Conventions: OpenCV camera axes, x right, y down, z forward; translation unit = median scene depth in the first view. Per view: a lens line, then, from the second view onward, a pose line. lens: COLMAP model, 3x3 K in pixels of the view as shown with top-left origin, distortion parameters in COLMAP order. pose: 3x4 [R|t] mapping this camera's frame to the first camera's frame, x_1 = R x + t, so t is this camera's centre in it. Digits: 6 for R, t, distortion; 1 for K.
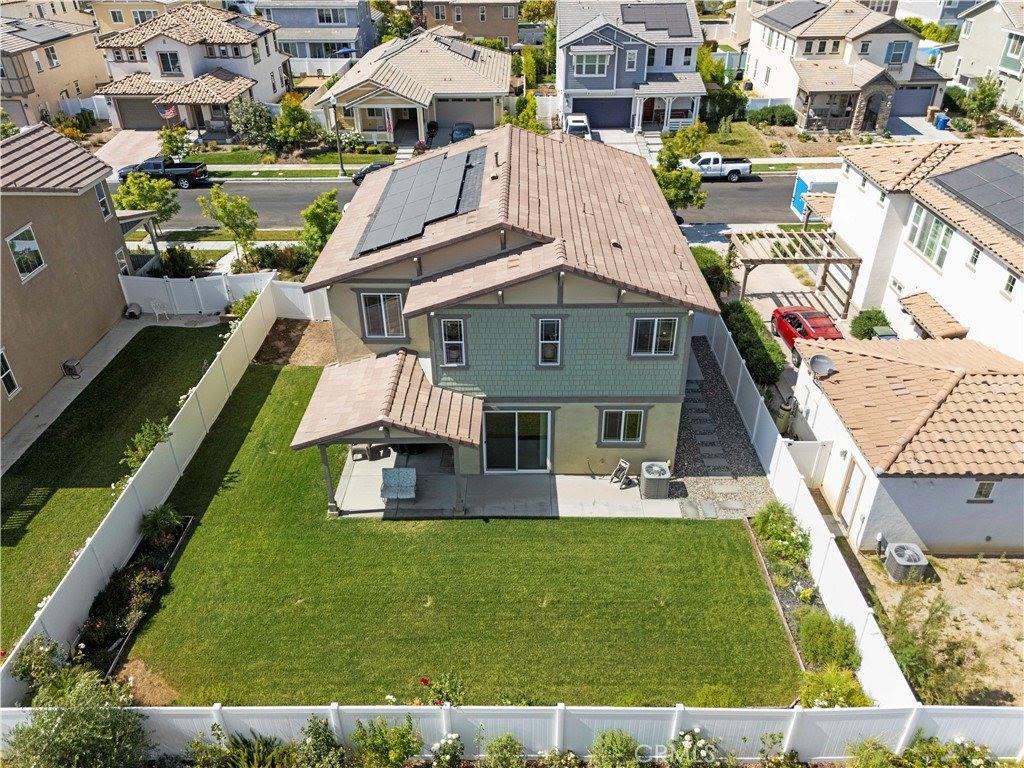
lens RADIAL K [[753.5, 0, 512.0], [0, 753.5, 384.0], [0, 0, 1]] dist [0.064878, -0.049661]
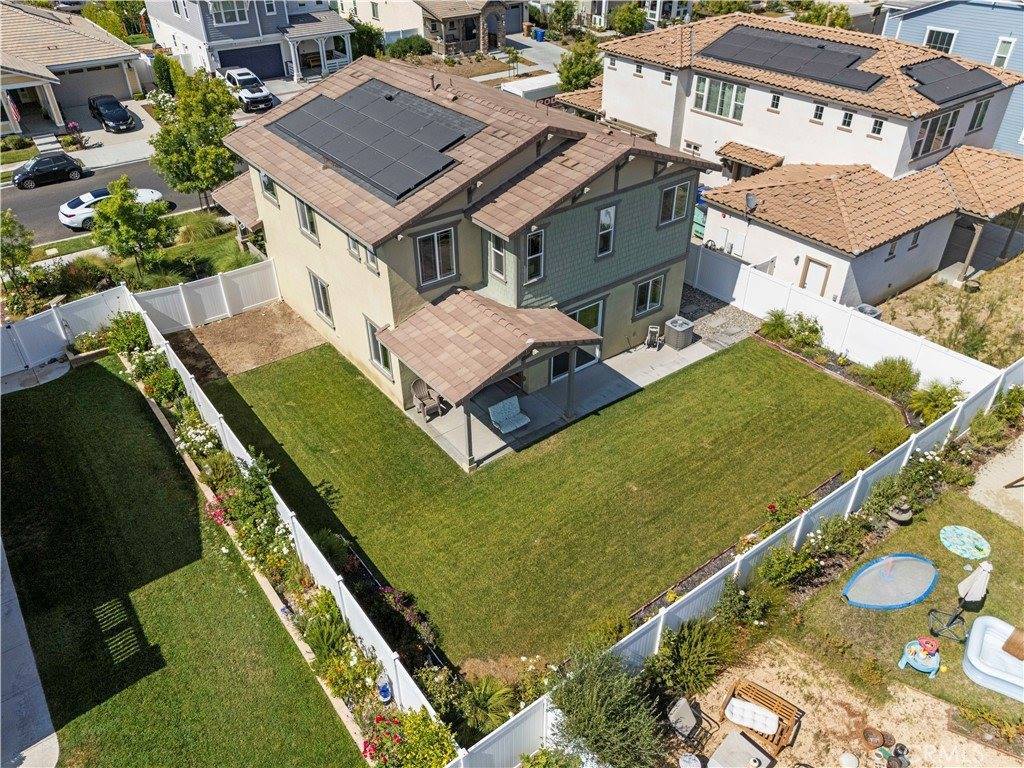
lens RADIAL K [[750.9, 0, 513.2], [0, 750.9, 399.4], [0, 0, 1]] dist [0.019887, 0.000142]
pose [[0.788069, -0.357640, 0.501040, -0.498803], [0.323764, 0.933059, 0.156775, -0.032256], [-0.523569, 0.038669, 0.851105, 0.127349]]
